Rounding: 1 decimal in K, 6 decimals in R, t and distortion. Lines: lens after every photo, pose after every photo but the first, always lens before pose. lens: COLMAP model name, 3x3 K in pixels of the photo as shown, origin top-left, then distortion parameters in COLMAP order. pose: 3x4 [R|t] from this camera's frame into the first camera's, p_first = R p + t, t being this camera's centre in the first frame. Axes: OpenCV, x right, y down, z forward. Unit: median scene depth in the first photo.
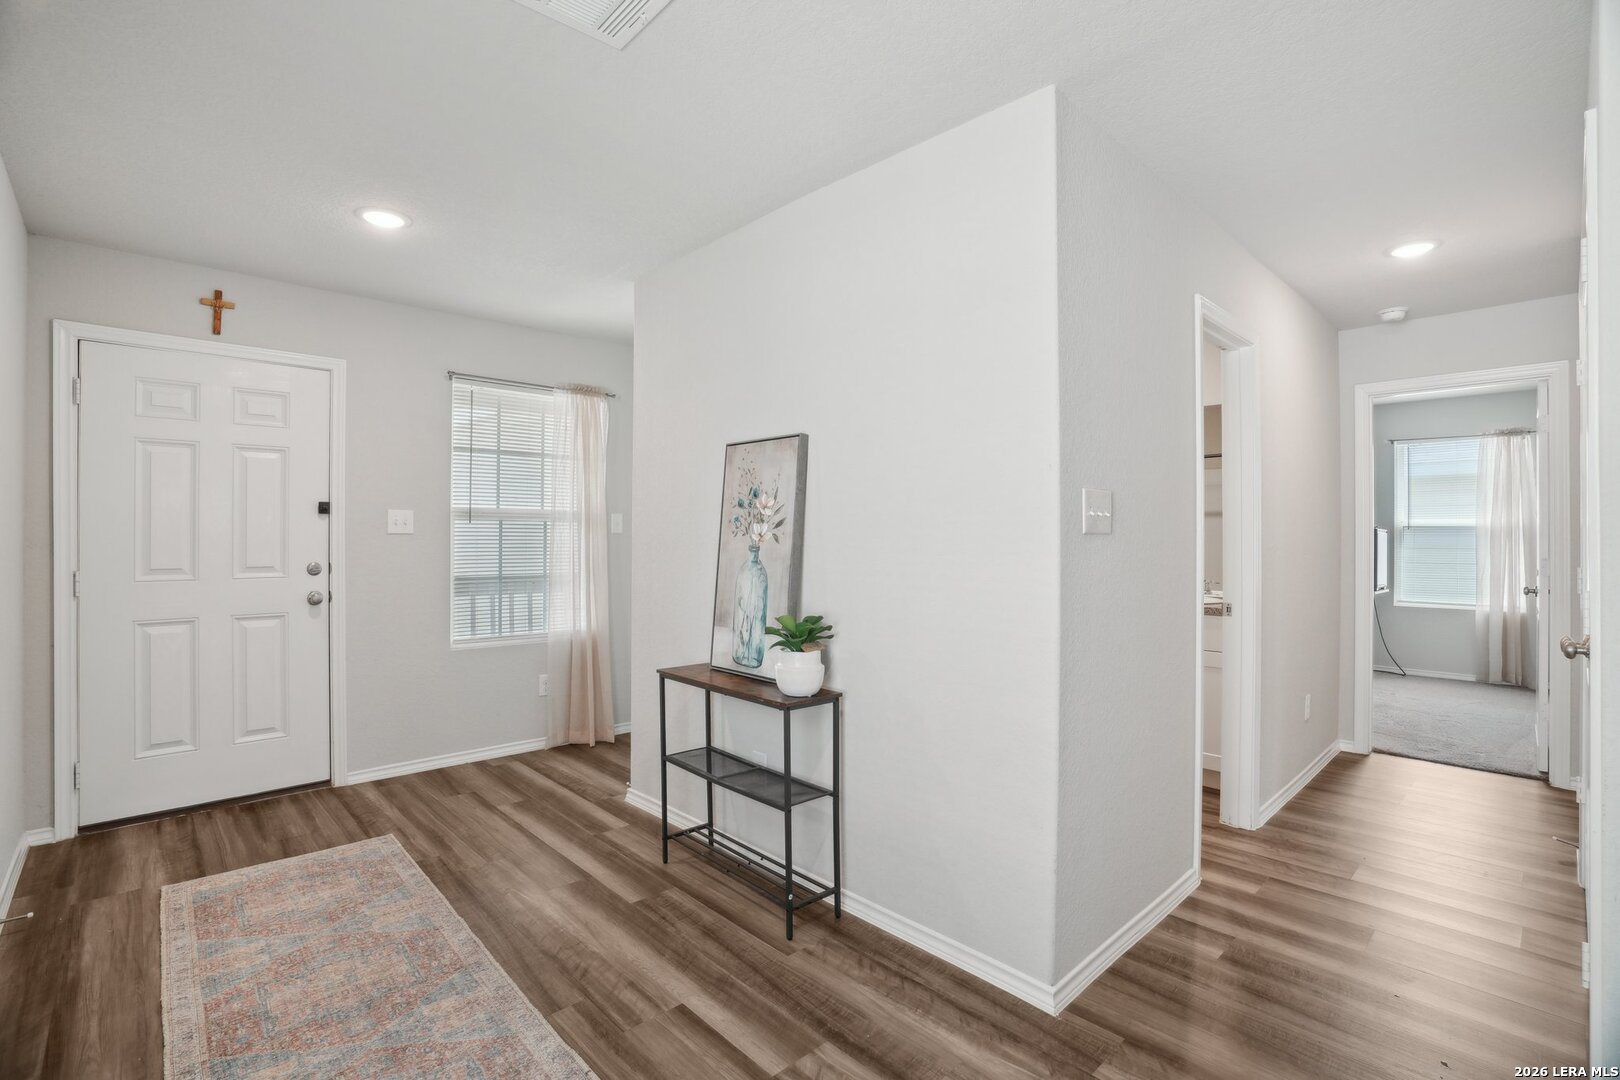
lens RADIAL K [[740.9, 0, 811.1], [0, 740.9, 539.7], [0, 0, 1]] dist [-0.004977, 0.000983]
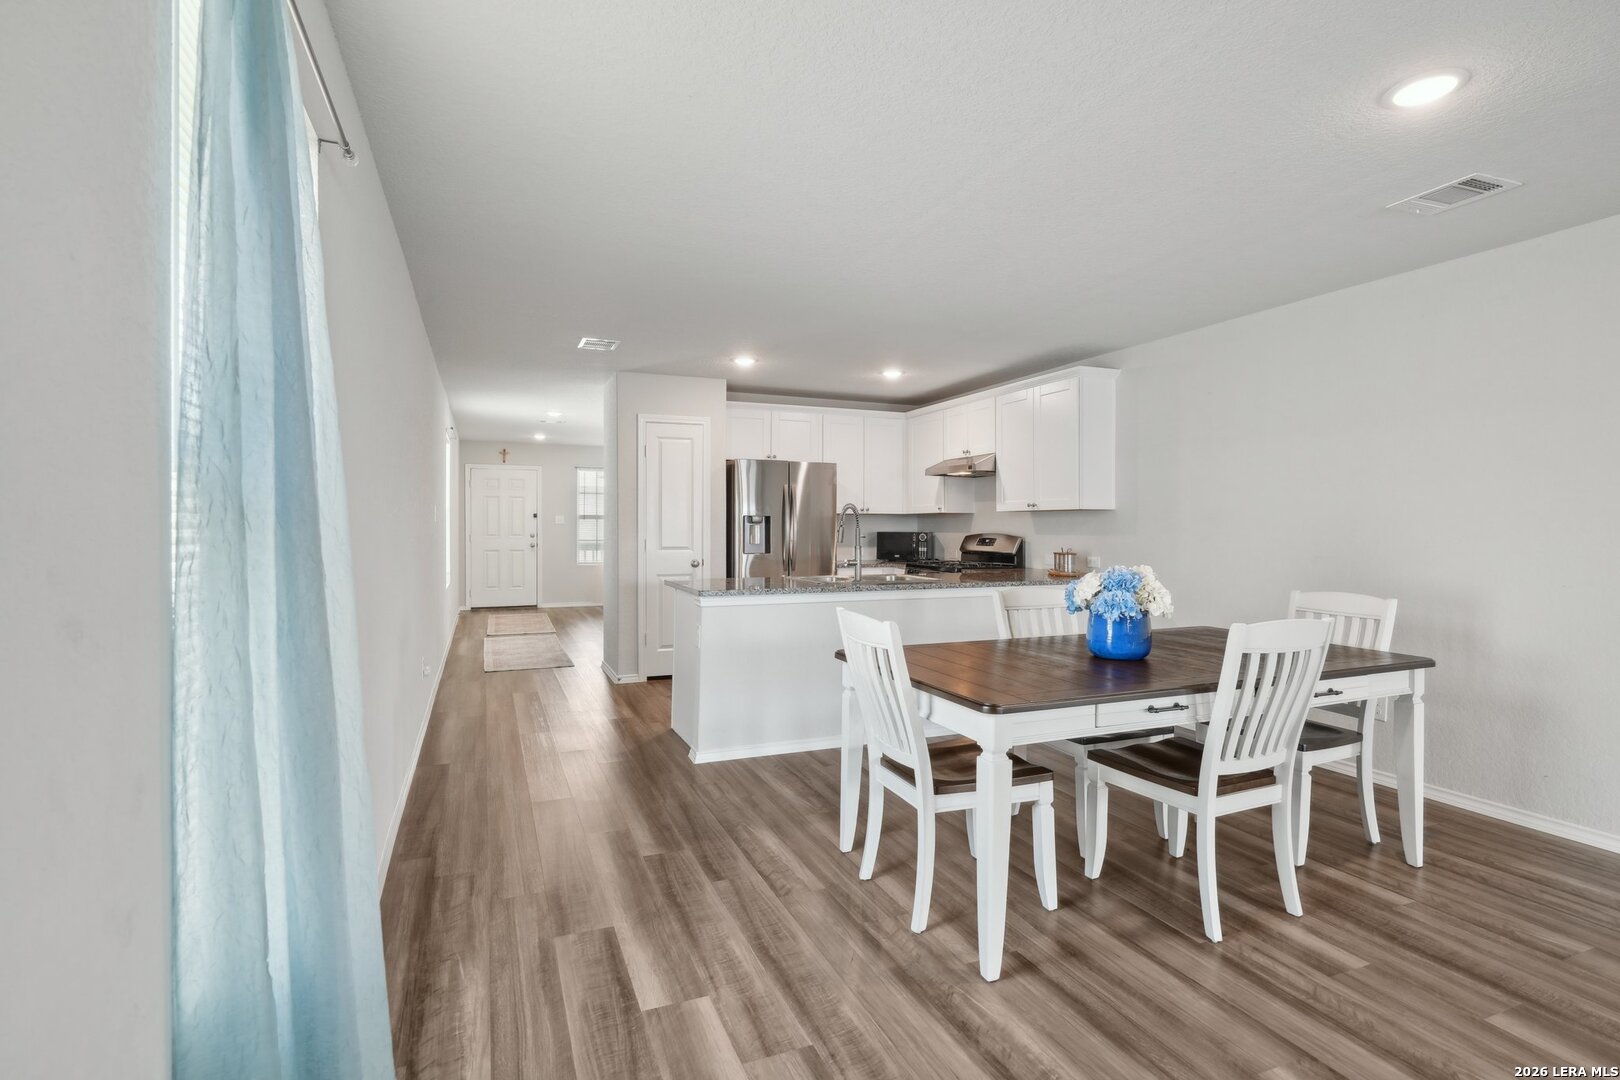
lens RADIAL K [[740.9, 0, 807.8], [0, 740.9, 534.9], [0, 0, 1]] dist [-0.004977, 0.000983]
pose [[0.946682, 0.002639, -0.322160, 1.343751], [-0.000546, 0.999978, 0.006586, 0.015935], [0.322170, -0.006059, 0.946662, -1.472840]]
